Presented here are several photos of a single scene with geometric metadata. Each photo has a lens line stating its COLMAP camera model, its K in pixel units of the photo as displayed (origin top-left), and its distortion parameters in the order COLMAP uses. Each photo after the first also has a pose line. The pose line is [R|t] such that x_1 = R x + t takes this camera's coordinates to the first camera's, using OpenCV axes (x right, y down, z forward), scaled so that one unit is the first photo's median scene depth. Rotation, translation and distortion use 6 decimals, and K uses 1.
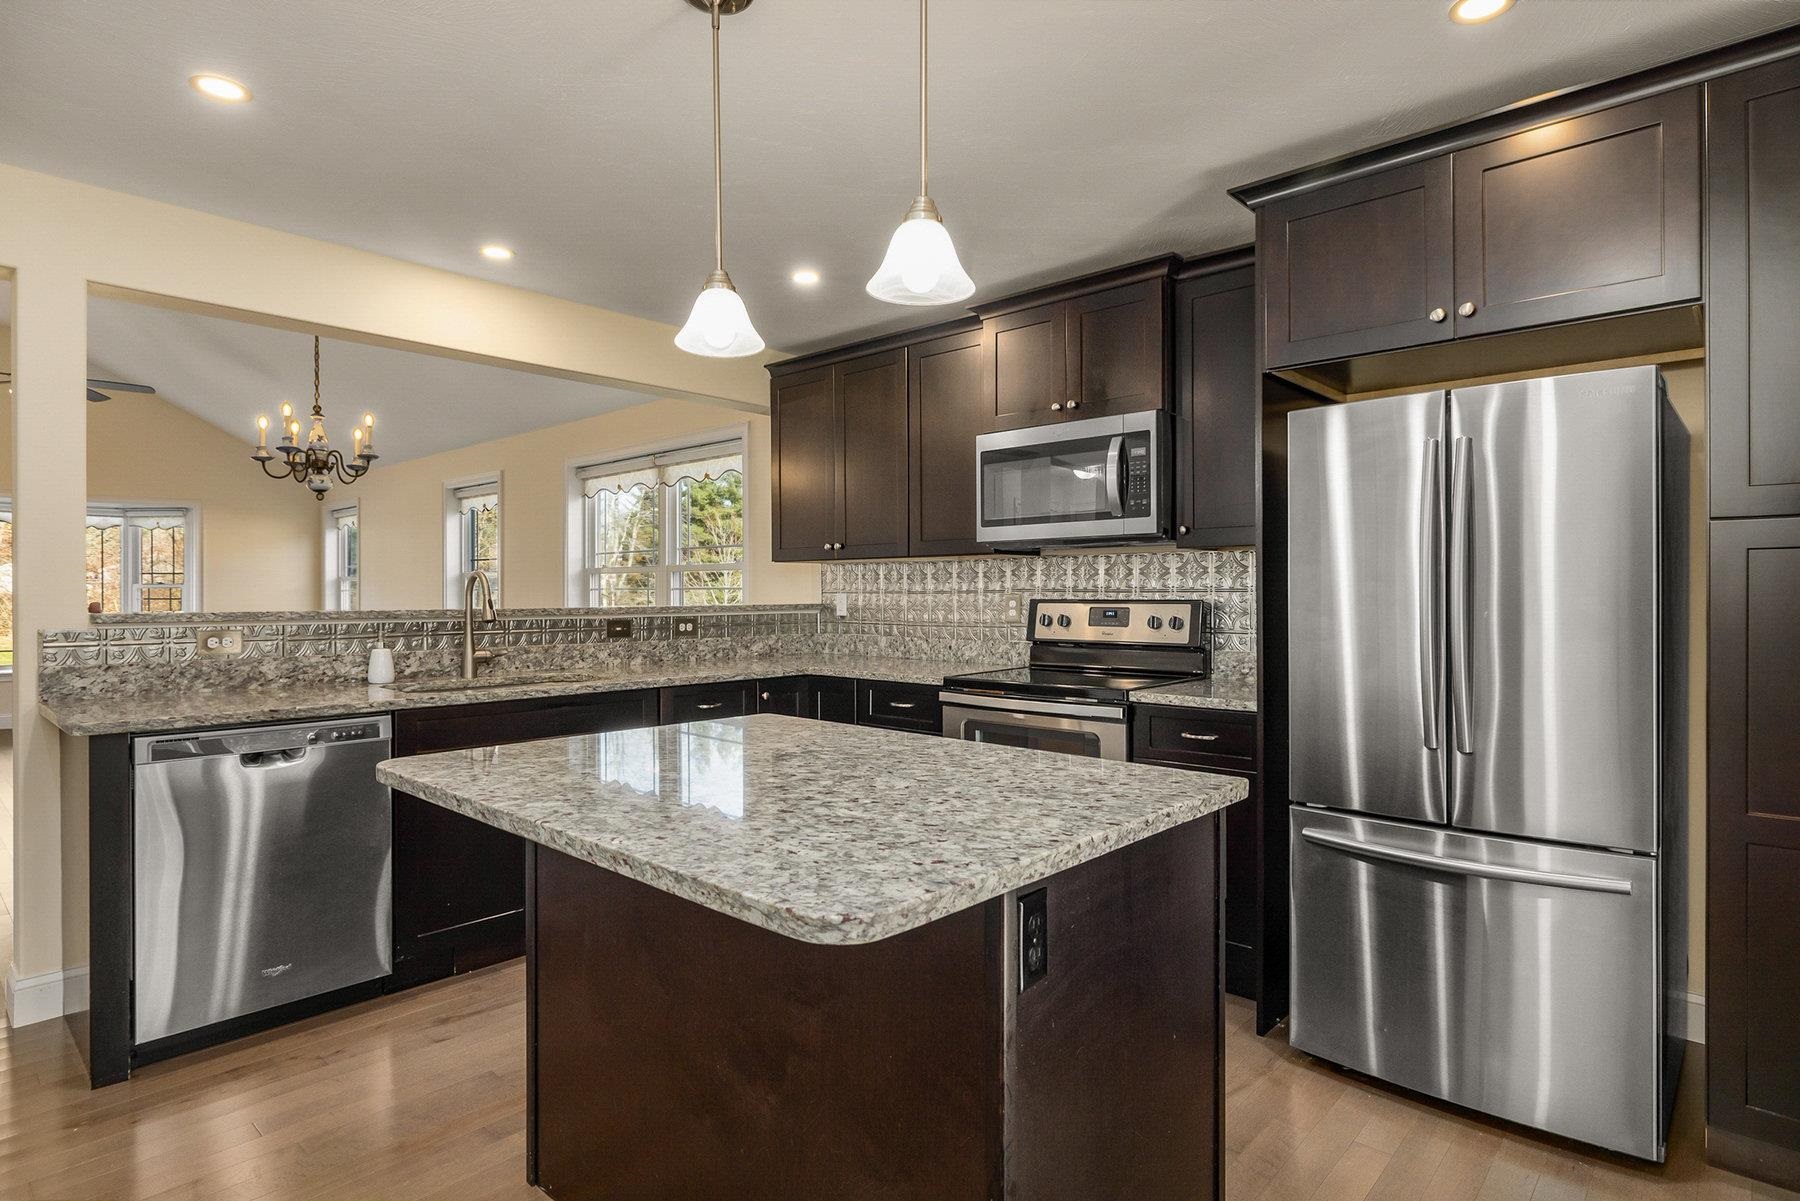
lens RADIAL K [[956.9, 0, 910.9], [0, 956.9, 595.5], [0, 0, 1]] dist [0.001879, -0.000075]
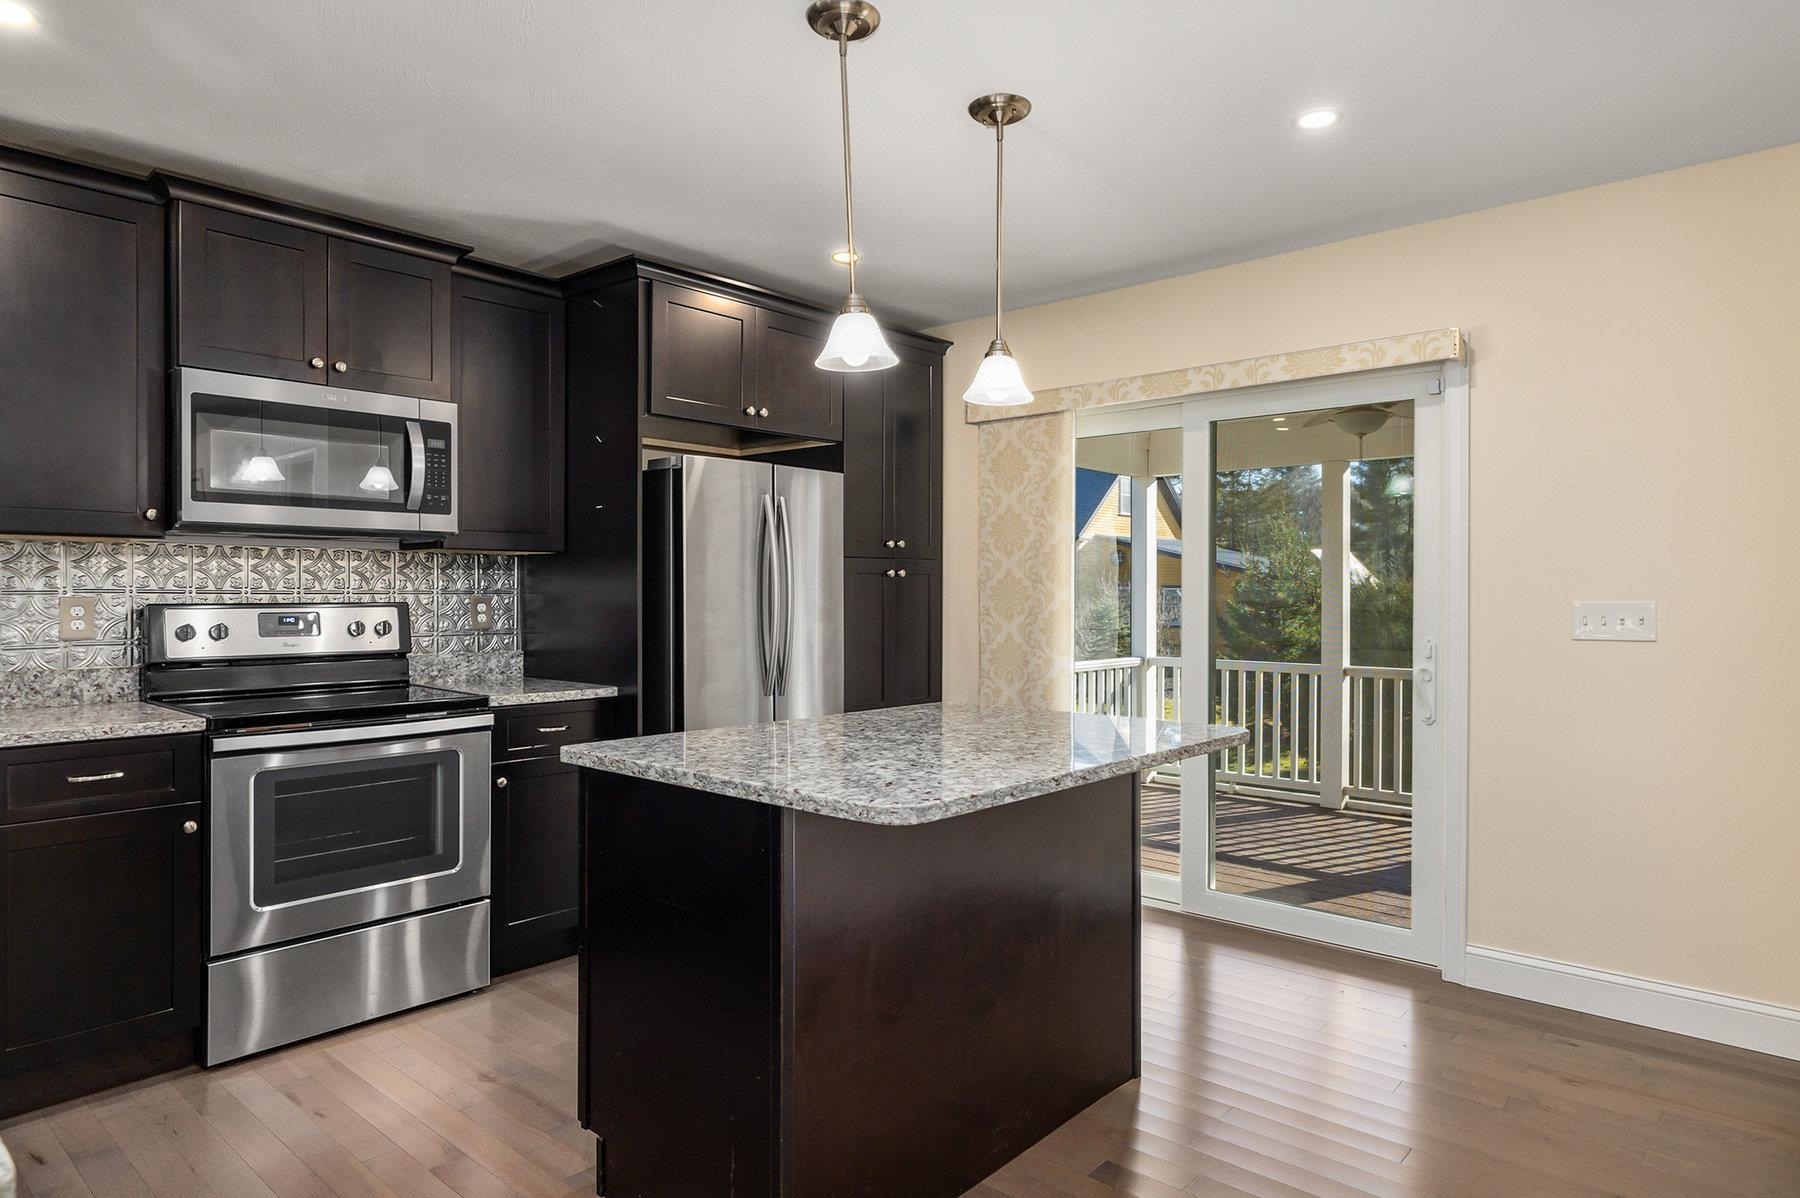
lens RADIAL K [[1056.7, 0, 895.2], [0, 1056.7, 598.7], [0, 0, 1]] dist [-0.013358, 0.006191]
pose [[-0.021315, -0.001598, 0.999772, -0.654637], [0.003884, 0.999991, 0.001681, 0.000862], [-0.999765, 0.003919, -0.021309, 0.470778]]
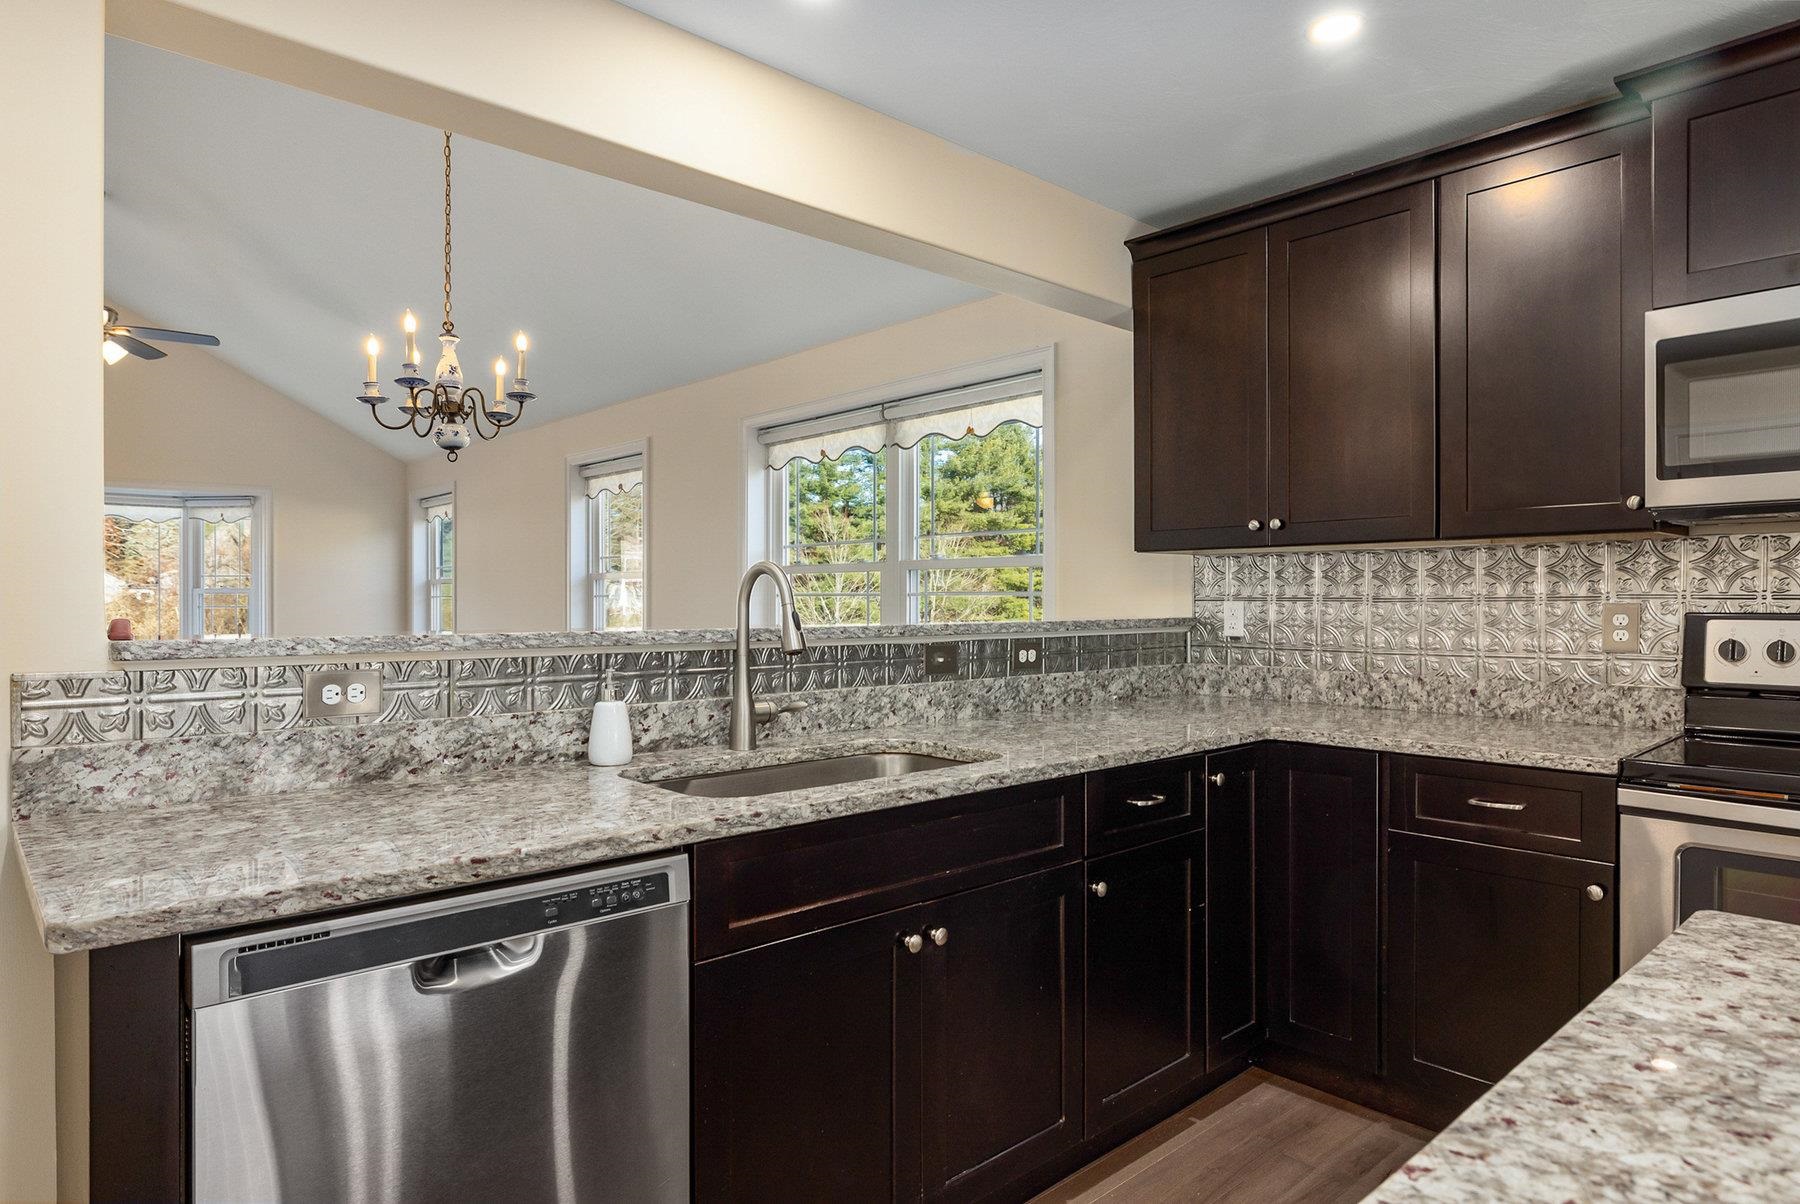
lens RADIAL K [[1056.7, 0, 912.0], [0, 1056.7, 602.4], [0, 0, 1]] dist [-0.013358, 0.006191]
pose [[0.996534, 0.001438, -0.083177, -0.278252], [-0.001487, 0.999999, -0.000524, -0.001103], [0.083176, 0.000645, 0.996535, 0.344790]]
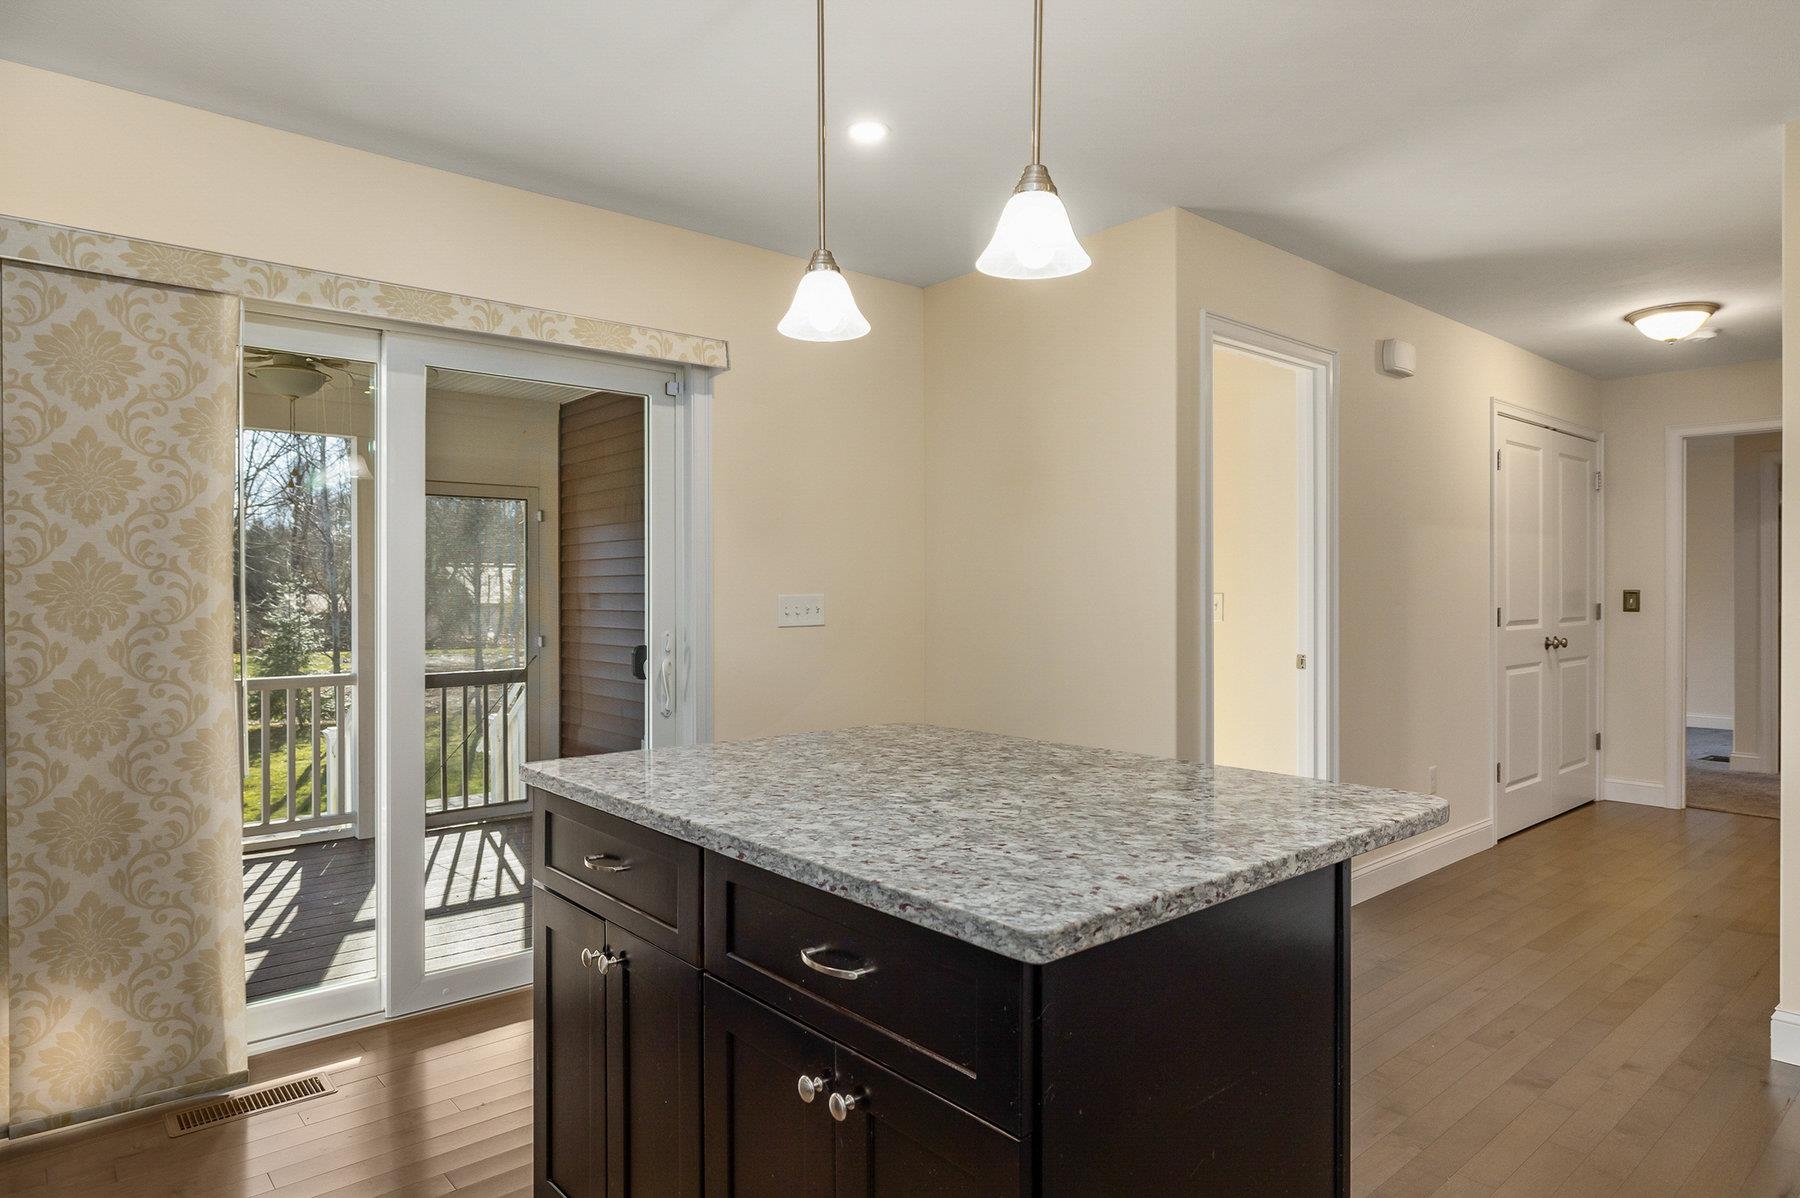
lens RADIAL K [[1056.7, 0, 910.5], [0, 1056.7, 589.9], [0, 0, 1]] dist [-0.013358, 0.006191]
pose [[-0.994407, 0.007347, 0.105355, -0.091162], [0.007647, 0.999968, 0.002443, 0.000247], [-0.105334, 0.003235, -0.994432, 0.878745]]
